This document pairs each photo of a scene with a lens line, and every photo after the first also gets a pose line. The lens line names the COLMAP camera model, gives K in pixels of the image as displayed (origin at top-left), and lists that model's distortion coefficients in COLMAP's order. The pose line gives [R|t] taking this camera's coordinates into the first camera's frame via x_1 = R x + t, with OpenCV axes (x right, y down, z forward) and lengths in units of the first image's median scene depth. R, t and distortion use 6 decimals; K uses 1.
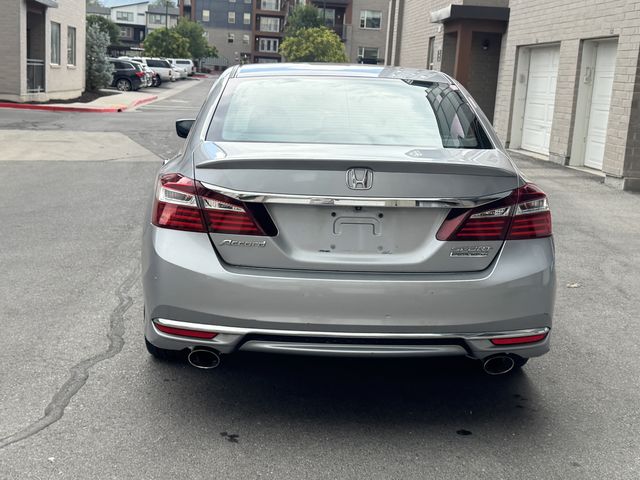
lens RADIAL K [[914.9, 0, 320.0], [0, 914.9, 240.0], [0, 0, 1]] dist [0.159811, -0.157873]
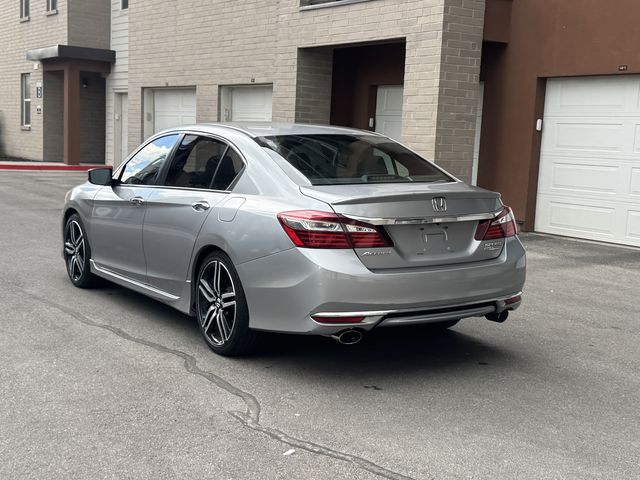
lens RADIAL K [[908.8, 0, 333.2], [0, 908.8, 241.2], [0, 0, 1]] dist [0.159031, -0.169094]
pose [[0.854226, -0.082871, 0.513255, -0.252833], [0.097563, 0.995228, -0.001684, -0.005714], [-0.510666, 0.051513, 0.858234, -0.061691]]
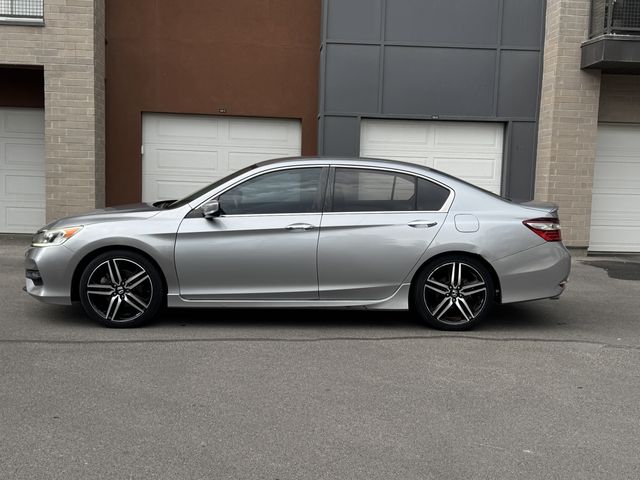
lens RADIAL K [[788.8, 0, 320.0], [0, 788.8, 240.0], [0, 0, 1]] dist [0.013026, 0.000279]
pose [[-0.051803, -0.135246, 0.989457, -0.595517], [0.135017, 0.980742, 0.141124, -0.106469], [-0.989488, 0.140904, -0.032544, 0.472747]]
